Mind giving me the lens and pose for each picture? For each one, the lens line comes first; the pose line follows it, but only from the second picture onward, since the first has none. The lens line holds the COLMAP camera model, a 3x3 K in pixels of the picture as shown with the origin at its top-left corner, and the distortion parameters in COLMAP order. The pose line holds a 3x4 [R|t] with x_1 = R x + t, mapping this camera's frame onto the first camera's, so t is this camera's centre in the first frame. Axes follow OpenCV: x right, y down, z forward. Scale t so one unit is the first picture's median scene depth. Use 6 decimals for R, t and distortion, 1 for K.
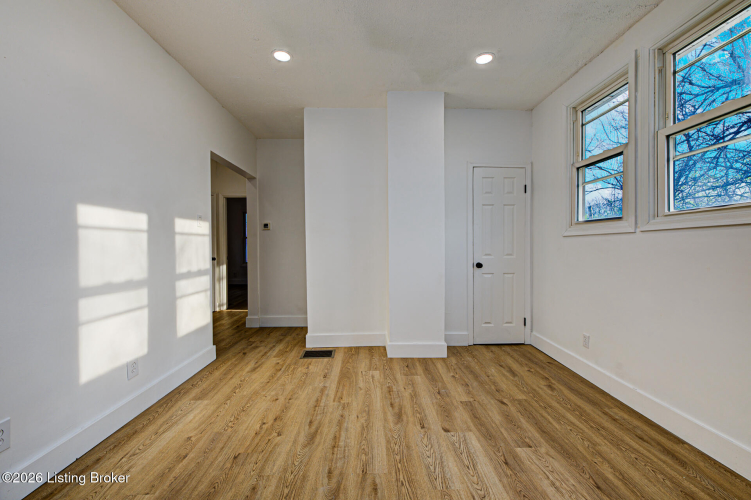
lens RADIAL K [[294.2, 0, 372.8], [0, 294.2, 250.8], [0, 0, 1]] dist [-0.000210, 0.000841]
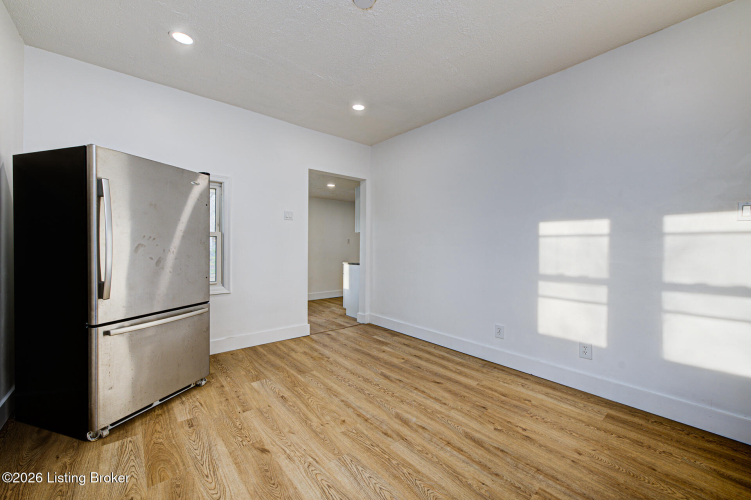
lens RADIAL K [[294.2, 0, 373.4], [0, 294.2, 251.2], [0, 0, 1]] dist [-0.000210, 0.000841]
pose [[-0.772347, 0.003942, -0.635188, 0.655430], [-0.016074, 0.999539, 0.025748, -0.023719], [0.634997, 0.030097, -0.771928, 1.458139]]
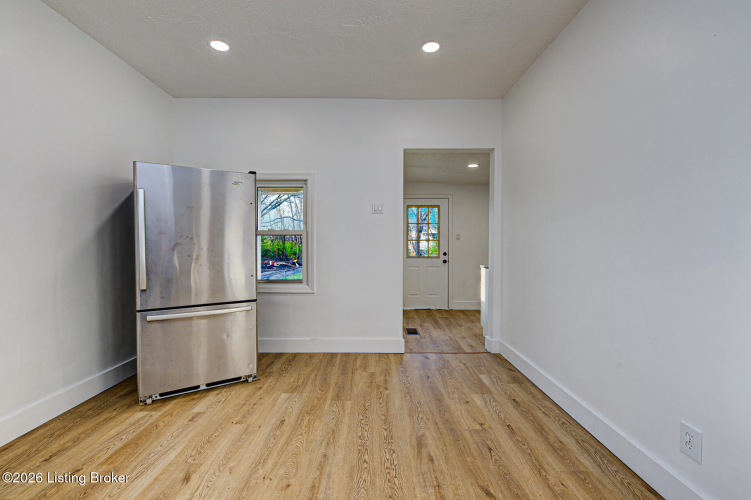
lens RADIAL K [[317.5, 0, 376.3], [0, 317.5, 250.7], [0, 0, 1]] dist [-0.000892, 0.000519]
pose [[-0.999970, 0.000332, 0.007737, -0.158132], [0.000605, 0.999377, 0.035300, -0.024639], [-0.007721, 0.035304, -0.999347, 1.394397]]
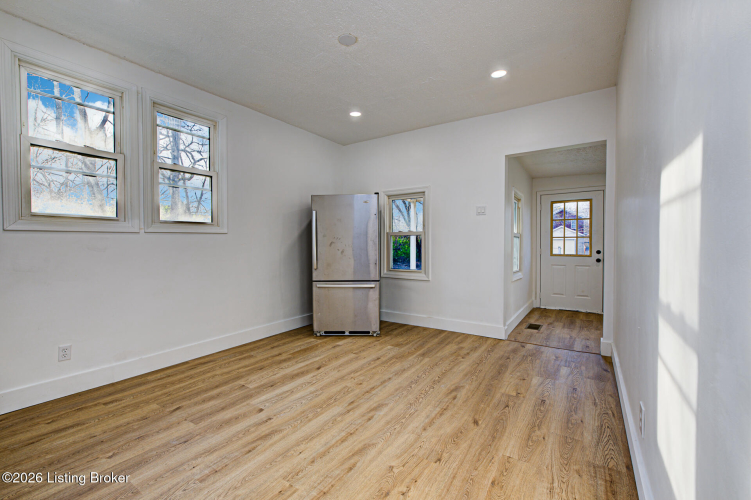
lens RADIAL K [[317.5, 0, 380.3], [0, 317.5, 249.6], [0, 0, 1]] dist [-0.000892, 0.000519]
pose [[-0.831417, -0.005999, 0.555616, -0.761825], [0.013731, 0.999415, 0.031337, -0.019650], [-0.555479, 0.033684, -0.830848, 1.686305]]
